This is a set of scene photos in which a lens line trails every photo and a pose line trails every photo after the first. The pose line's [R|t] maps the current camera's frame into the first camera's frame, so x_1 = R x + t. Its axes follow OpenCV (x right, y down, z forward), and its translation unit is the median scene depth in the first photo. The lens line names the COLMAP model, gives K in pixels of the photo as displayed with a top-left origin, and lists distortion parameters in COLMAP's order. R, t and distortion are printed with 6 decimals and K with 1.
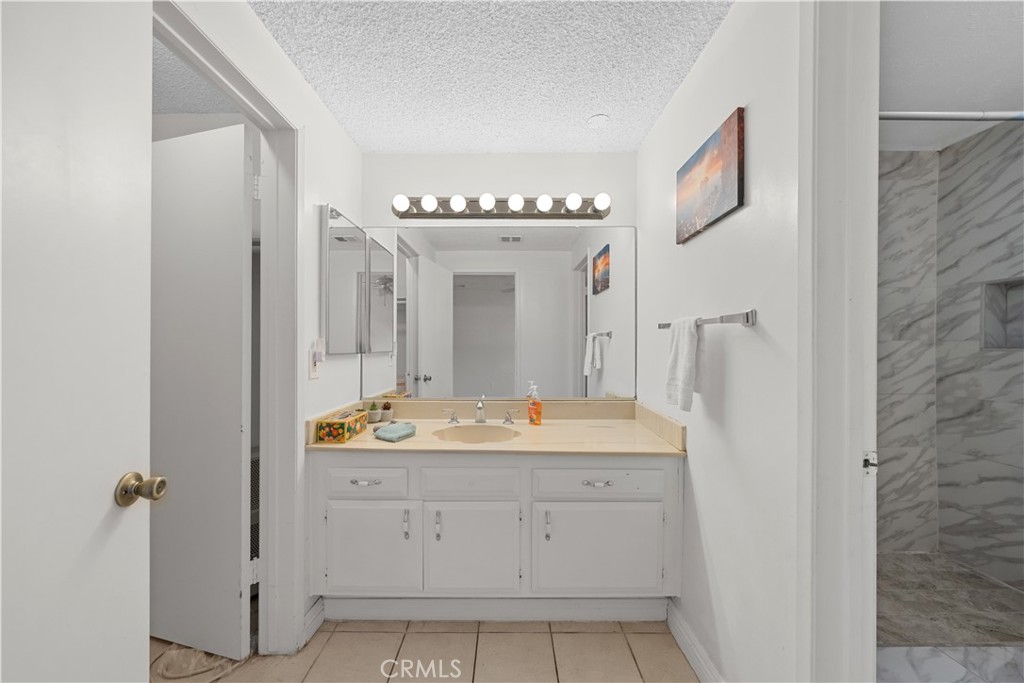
lens RADIAL K [[336.5, 0, 512.0], [0, 336.5, 341.5], [0, 0, 1]] dist [-0.000116, -0.000002]
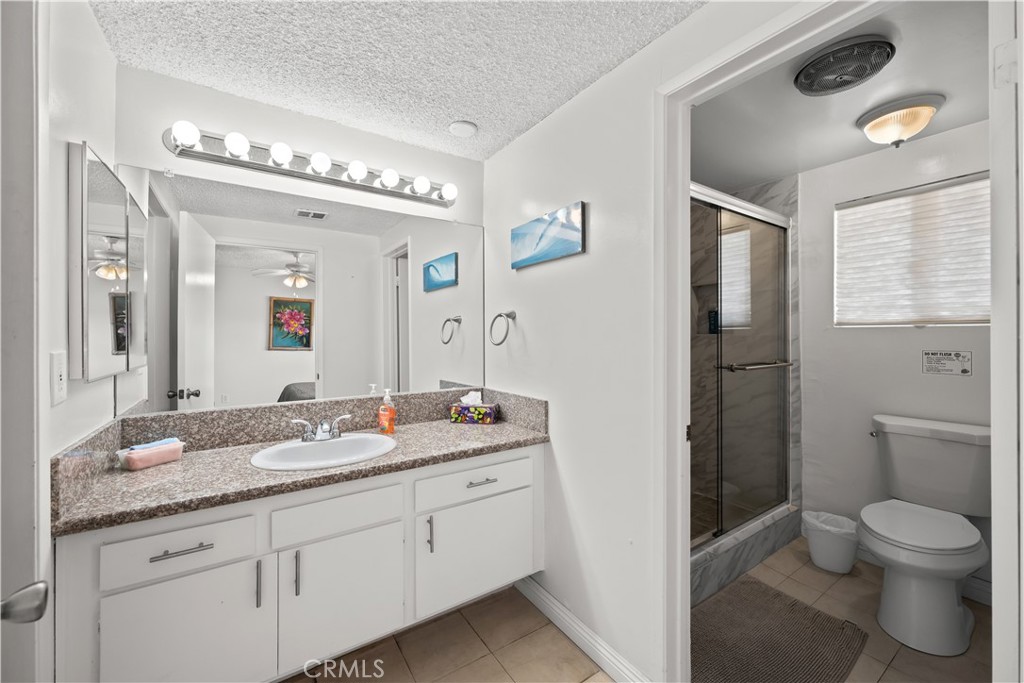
lens RADIAL K [[384.4, 0, 512.0], [0, 384.4, 341.5], [0, 0, 1]] dist [0.000826, 0.000028]
pose [[0.836211, -0.007565, 0.548356, -0.173500], [0.004540, 0.999966, 0.006872, -0.000508], [-0.548389, -0.003257, 0.836217, 0.002019]]
